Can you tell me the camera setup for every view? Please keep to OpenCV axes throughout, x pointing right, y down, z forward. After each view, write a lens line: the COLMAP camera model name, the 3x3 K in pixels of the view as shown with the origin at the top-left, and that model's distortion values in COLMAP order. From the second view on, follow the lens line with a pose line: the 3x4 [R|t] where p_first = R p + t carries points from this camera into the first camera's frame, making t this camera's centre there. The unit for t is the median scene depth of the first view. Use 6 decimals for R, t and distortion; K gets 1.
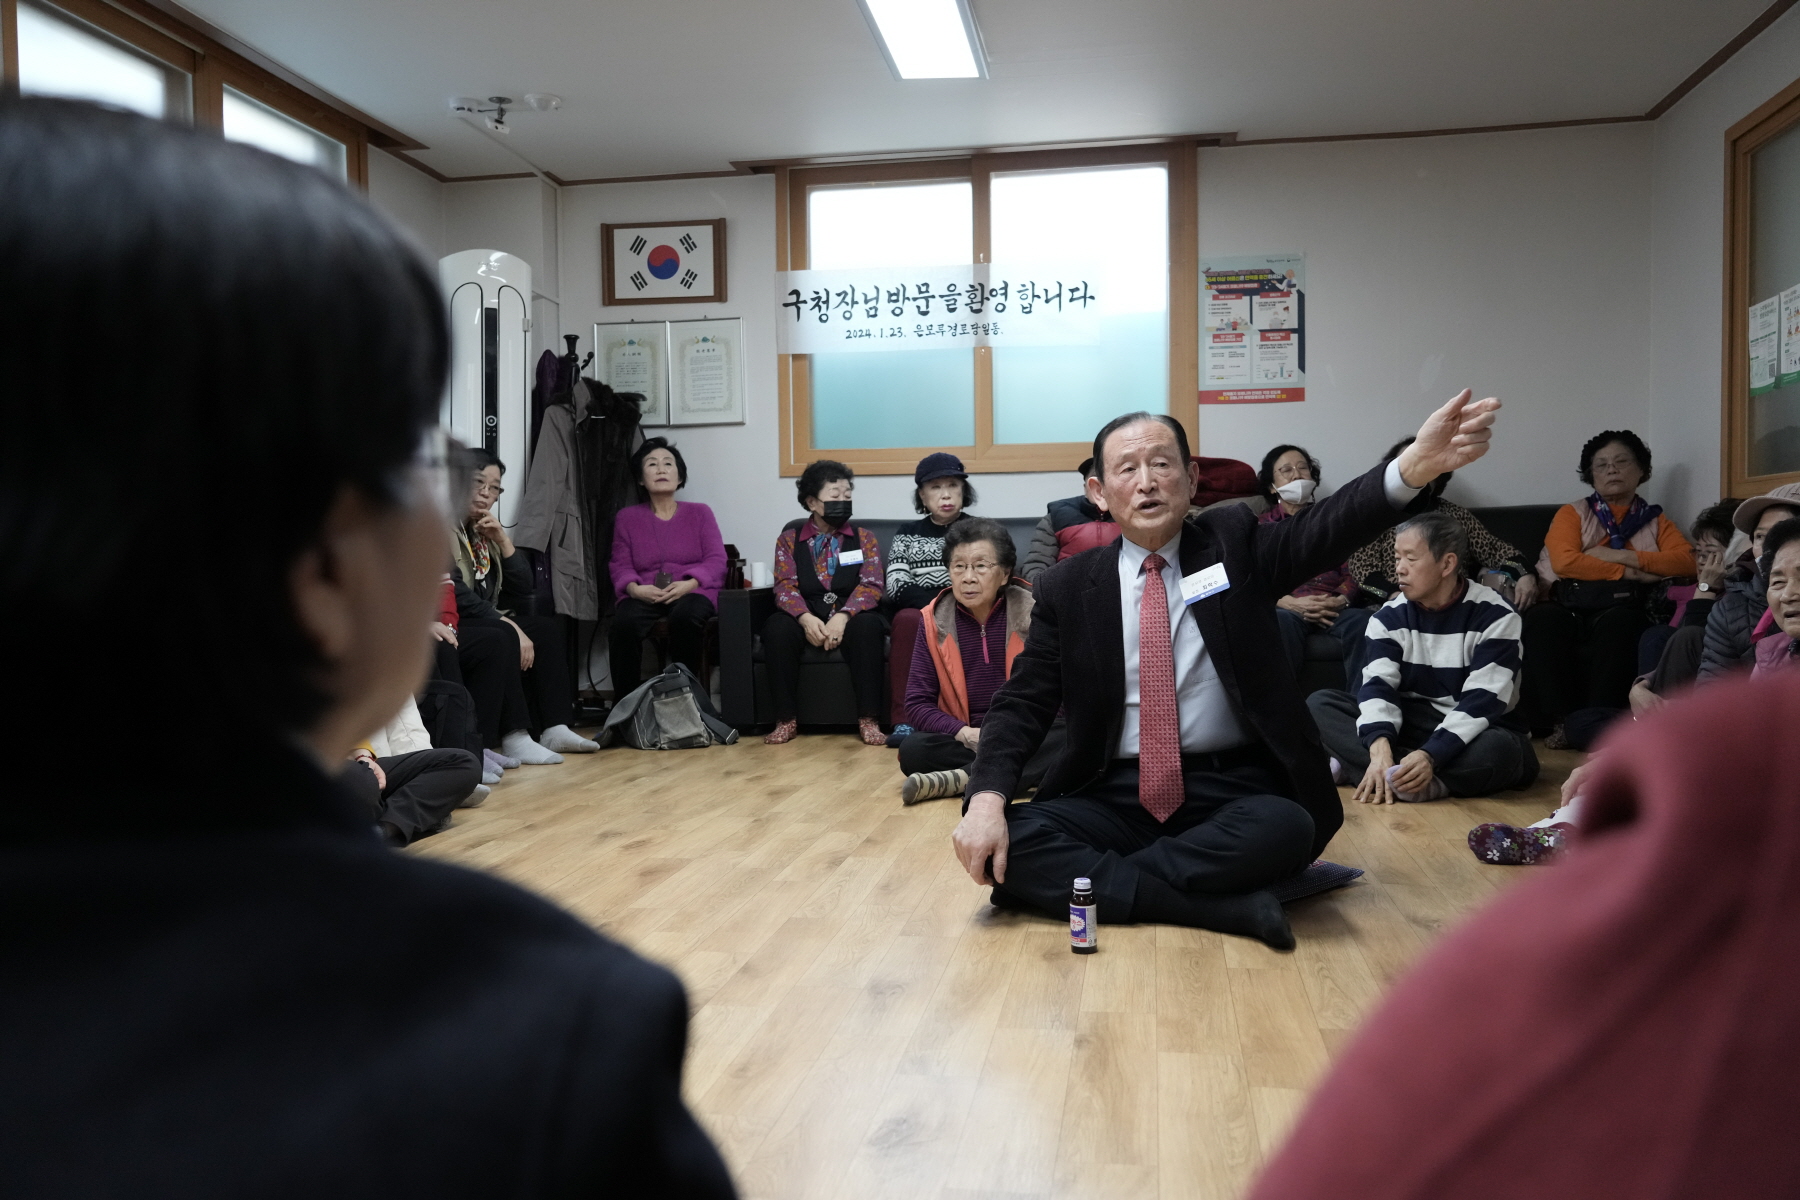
lens RADIAL K [[1396.2, 0, 900.0], [0, 1396.2, 600.0], [0, 0, 1]] dist [0.016090, 0.011488]
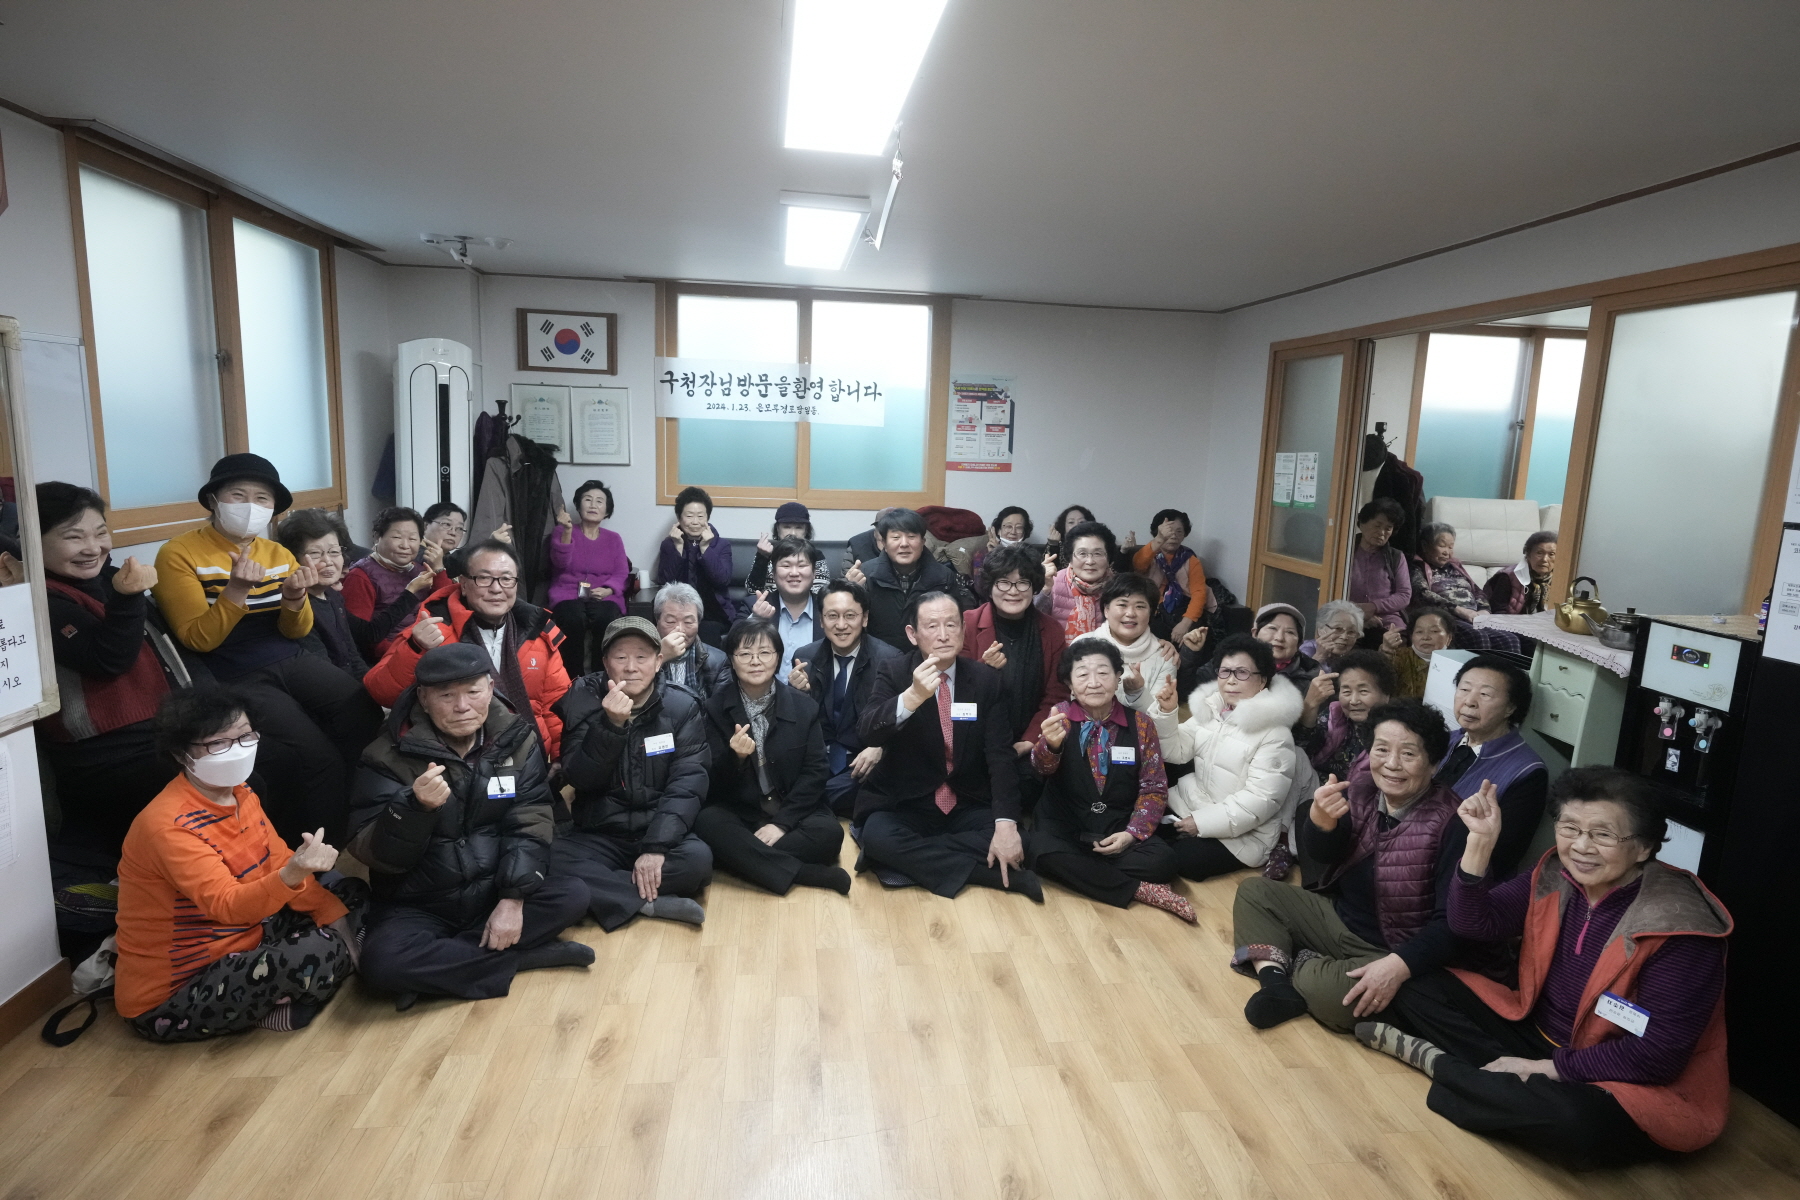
lens RADIAL K [[949.4, 0, 900.0], [0, 949.4, 600.0], [0, 0, 1]] dist [0.000452, 0.000446]
pose [[0.960112, -0.002730, 0.279602, -0.124198], [-0.034902, 0.990962, 0.129522, -0.131274], [-0.277428, -0.134115, 0.951339, 0.006946]]
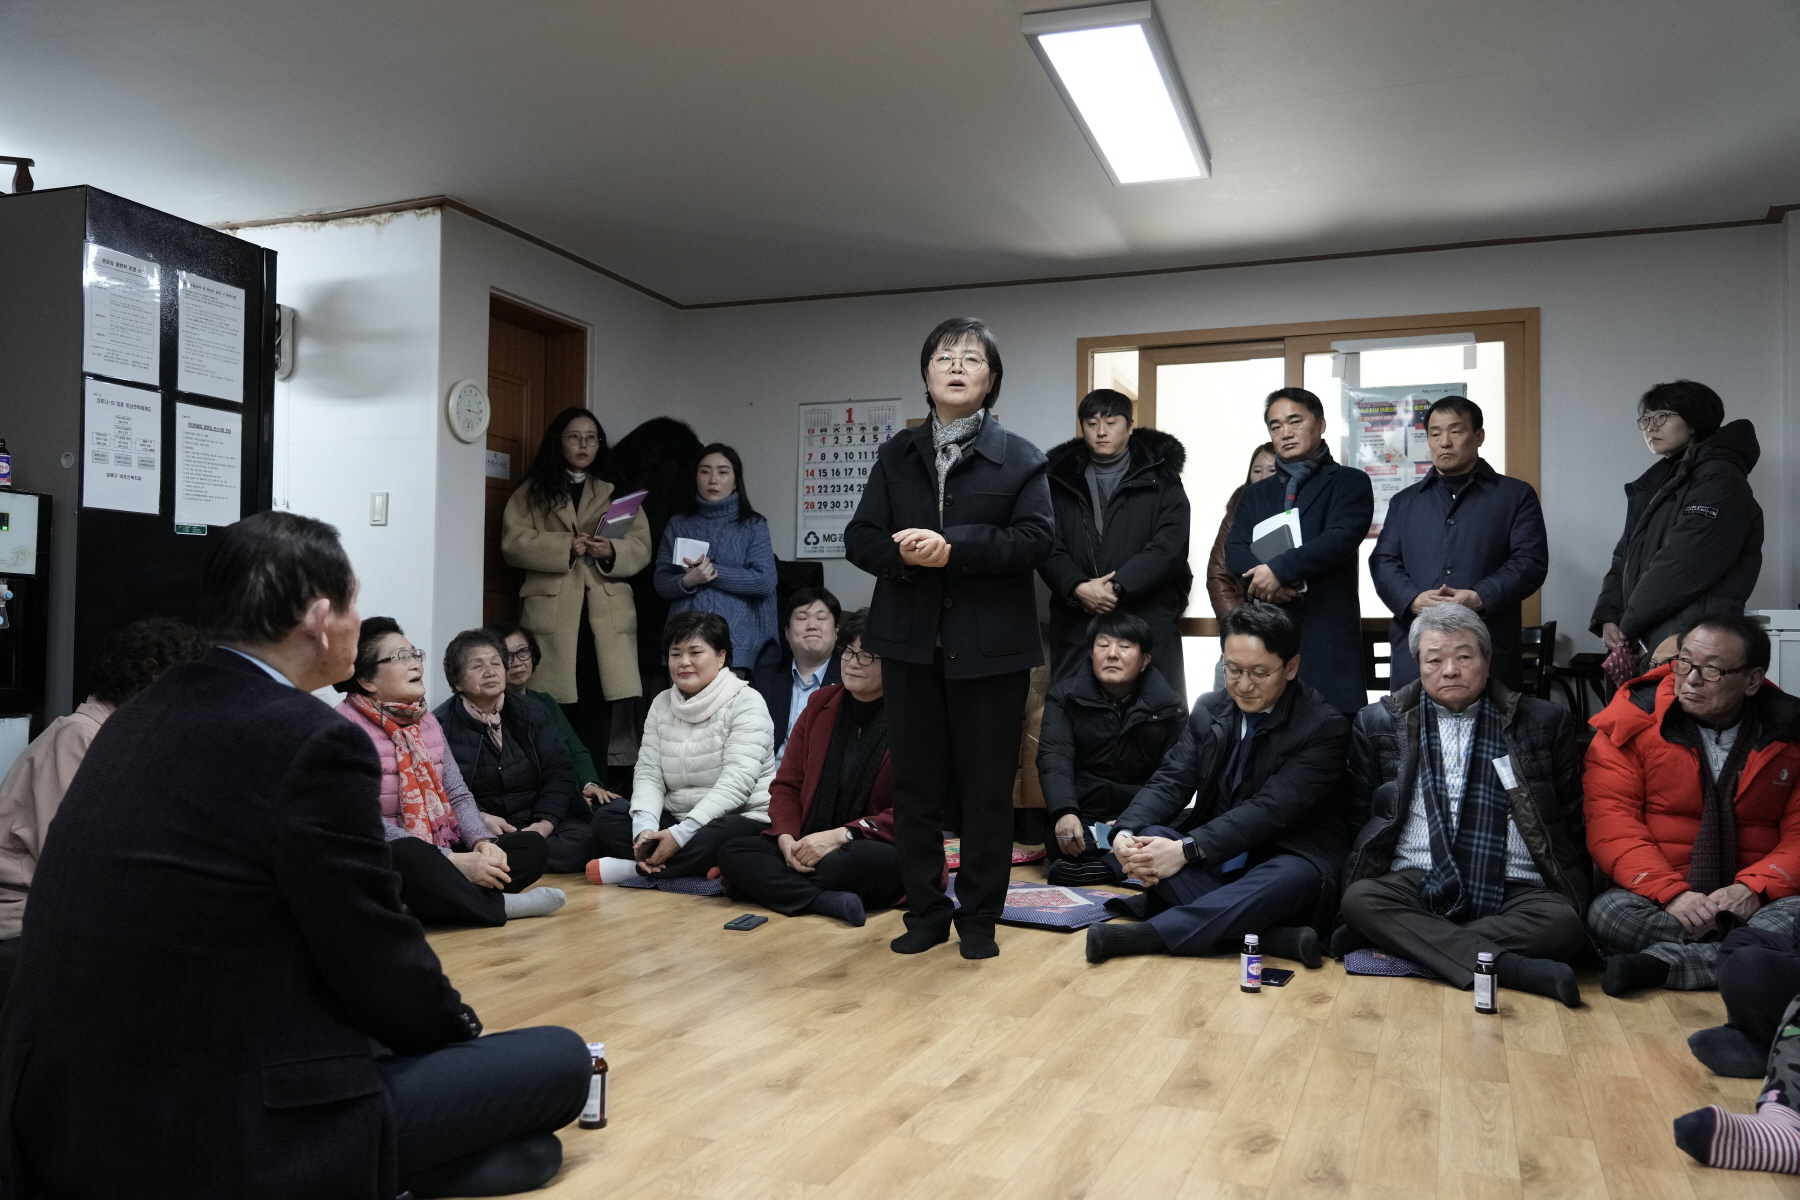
lens RADIAL K [[1526.4, 0, 900.0], [0, 1526.4, 600.0], [0, 0, 1]] dist [-0.003444, -0.001407]
pose [[-0.982771, 0.007517, 0.184673, -0.115917], [0.005893, 0.999939, -0.009339, -0.030912], [-0.184732, -0.008090, -0.982756, 0.775336]]
